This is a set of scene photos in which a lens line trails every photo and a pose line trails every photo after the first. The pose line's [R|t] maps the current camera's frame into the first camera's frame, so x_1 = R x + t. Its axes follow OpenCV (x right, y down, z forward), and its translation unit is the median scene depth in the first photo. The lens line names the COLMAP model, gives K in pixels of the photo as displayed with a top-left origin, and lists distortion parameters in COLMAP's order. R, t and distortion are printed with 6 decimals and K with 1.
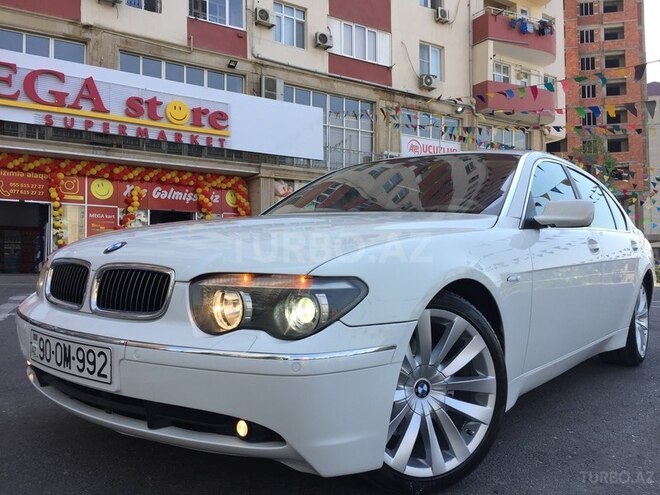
lens RADIAL K [[560.3, 0, 327.4], [0, 560.3, 250.3], [0, 0, 1]] dist [0.073036, -0.107899]
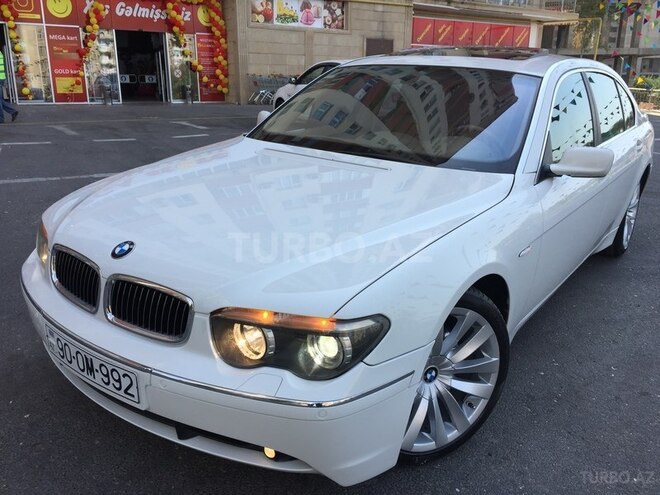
lens RADIAL K [[560.3, 0, 327.4], [0, 560.3, 250.3], [0, 0, 1]] dist [0.073036, -0.107899]
pose [[0.999362, -0.004033, 0.035489, -0.061546], [-0.007624, 0.946624, 0.322251, -0.311729], [-0.034895, -0.322316, 0.945989, 0.081129]]
